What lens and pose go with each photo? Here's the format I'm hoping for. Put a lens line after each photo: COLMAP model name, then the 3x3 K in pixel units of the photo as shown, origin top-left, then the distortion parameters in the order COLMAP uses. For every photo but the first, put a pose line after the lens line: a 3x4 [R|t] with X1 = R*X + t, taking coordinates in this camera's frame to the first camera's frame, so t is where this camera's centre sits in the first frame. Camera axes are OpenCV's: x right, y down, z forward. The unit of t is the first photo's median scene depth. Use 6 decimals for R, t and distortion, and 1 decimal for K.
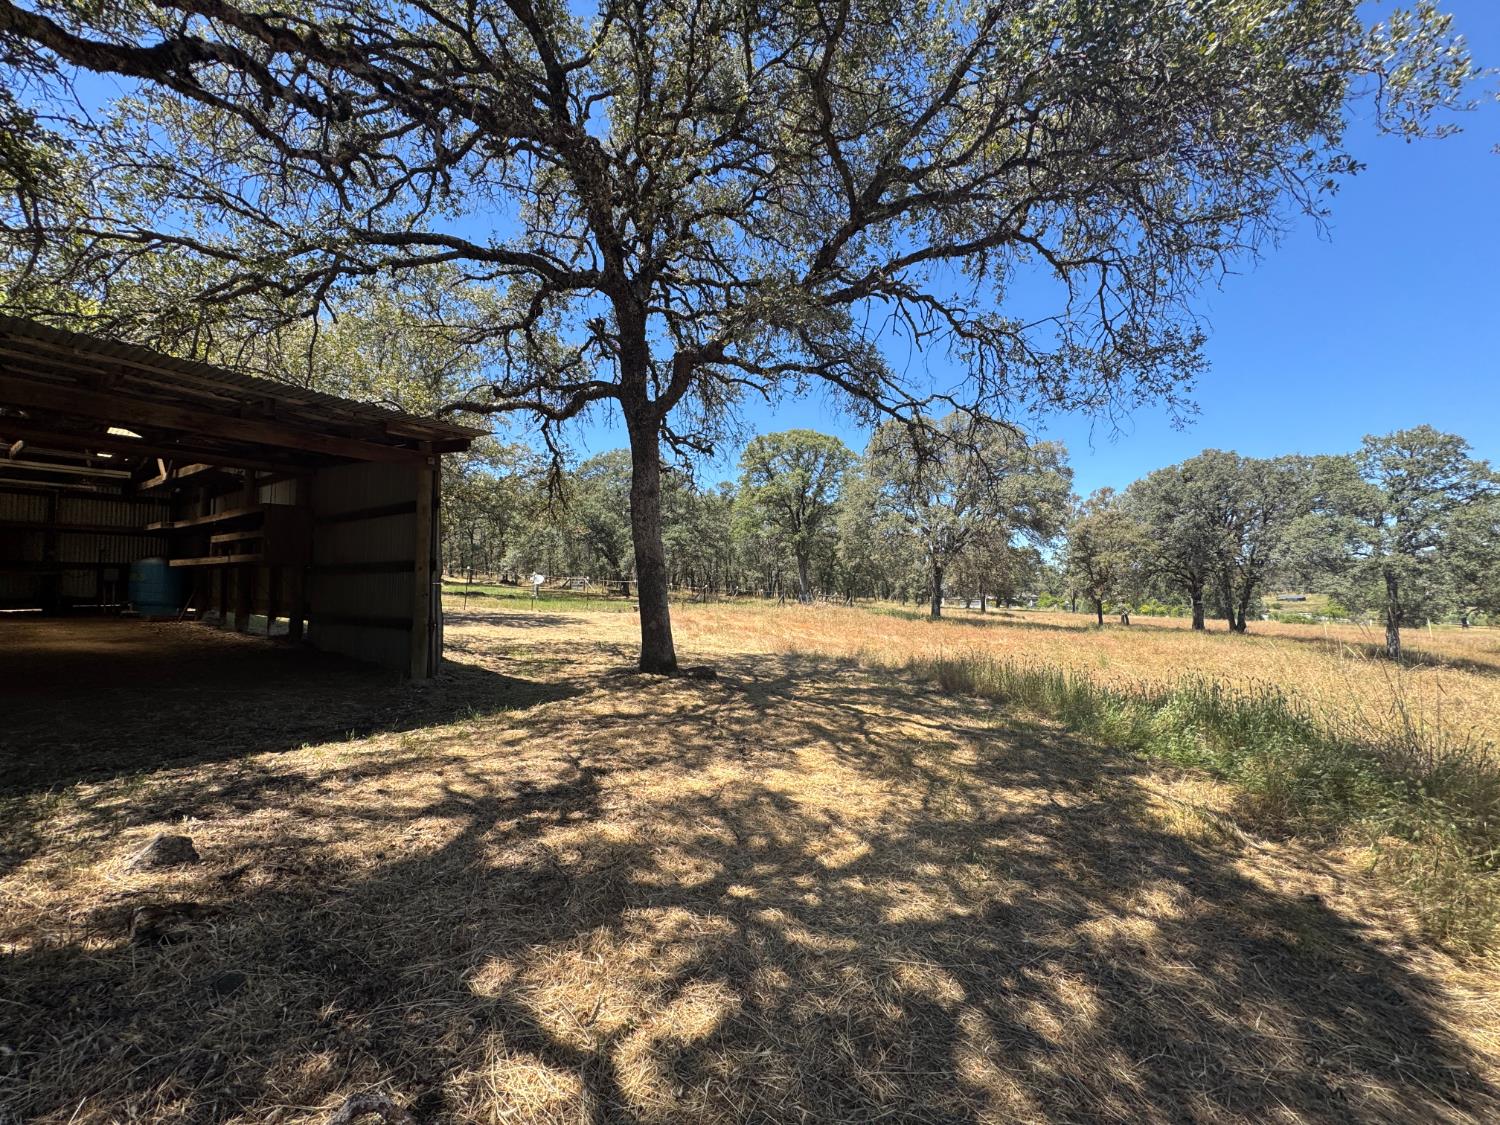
lens RADIAL K [[594.7, 0, 748.8], [0, 594.7, 563.6], [0, 0, 1]] dist [0.000144, 0.000724]
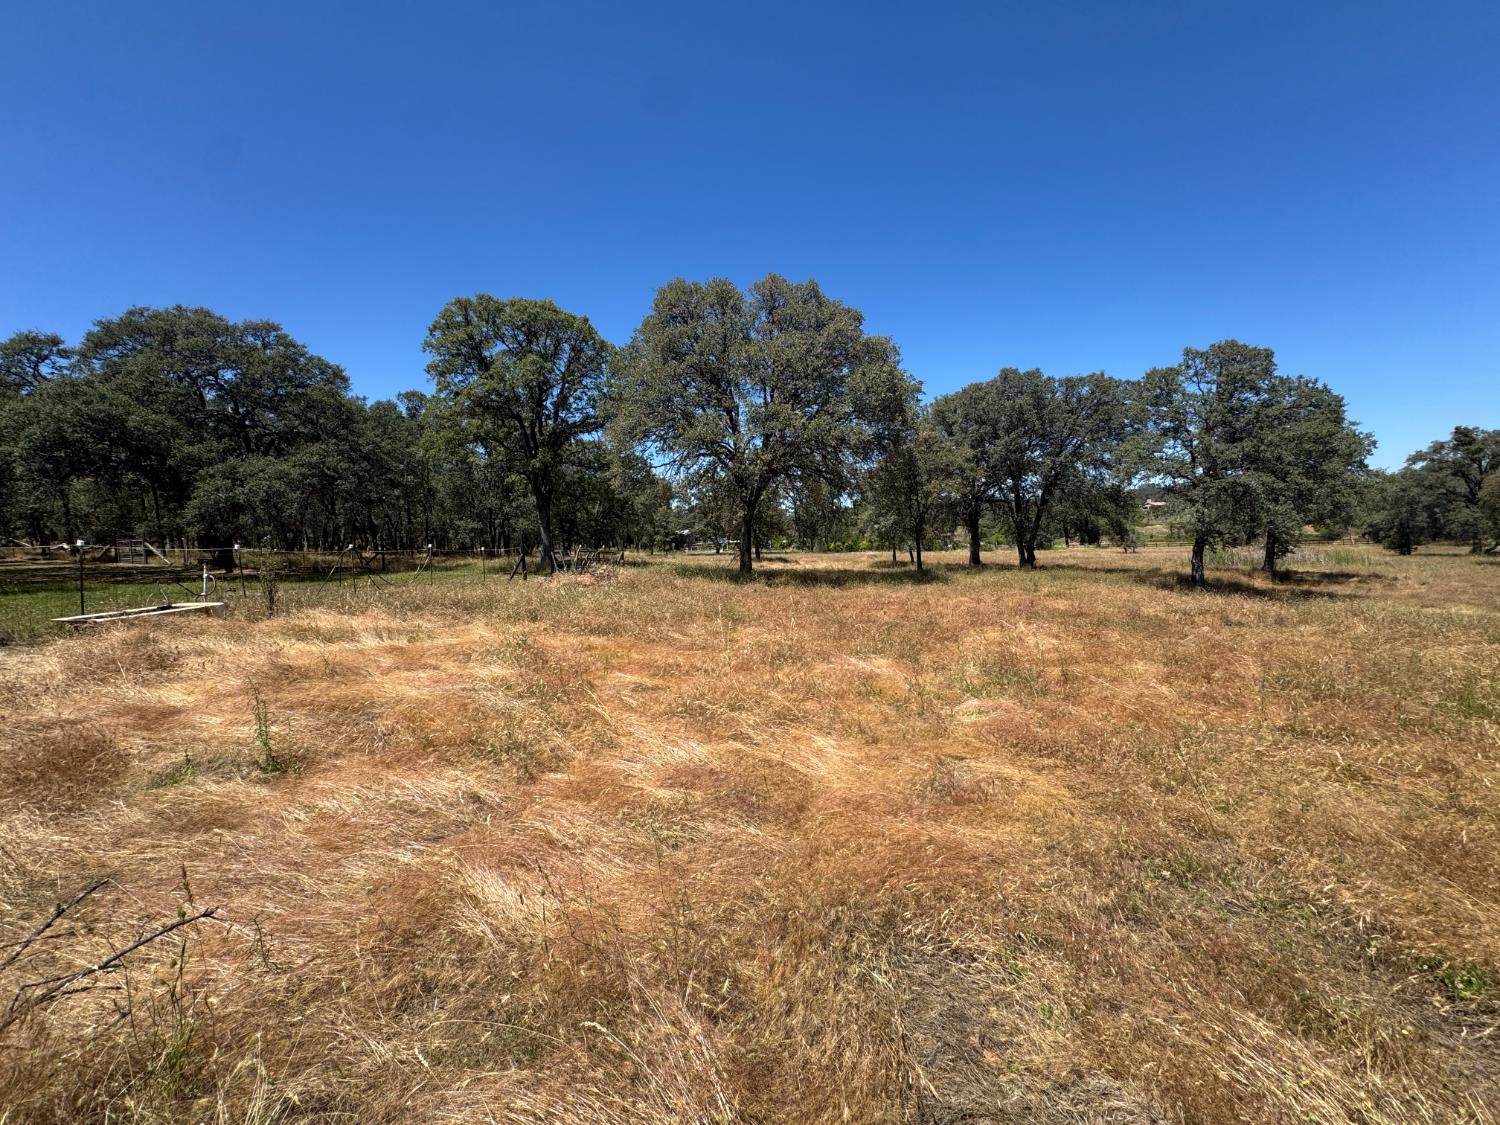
lens RADIAL K [[594.7, 0, 750.6], [0, 594.7, 559.8], [0, 0, 1]] dist [0.000144, 0.000724]
pose [[0.900593, -0.062305, 0.430174, 0.005488], [0.028073, 0.995945, 0.085477, 0.011437], [-0.433755, -0.064904, 0.898690, 0.272645]]
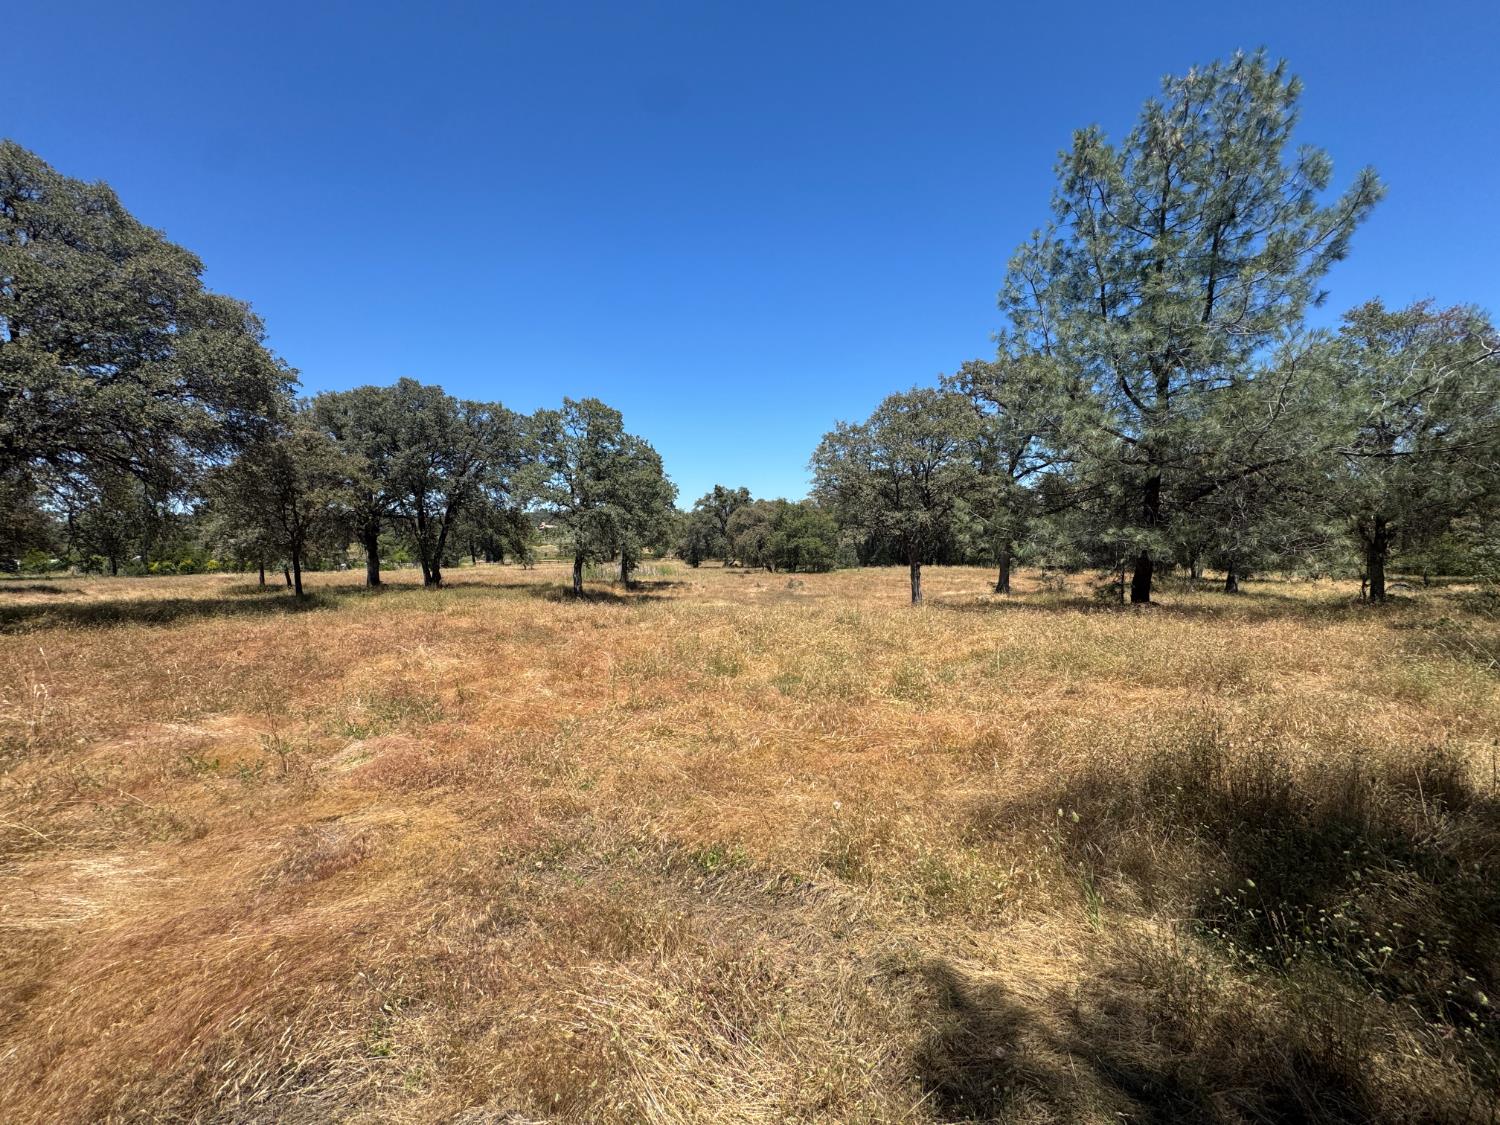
lens RADIAL K [[594.7, 0, 743.2], [0, 594.7, 559.5], [0, 0, 1]] dist [0.000144, 0.000724]
pose [[0.209689, -0.051429, 0.976415, 0.020746], [-0.023442, 0.998064, 0.057604, 0.009528], [-0.977487, -0.034968, 0.208078, 0.267222]]
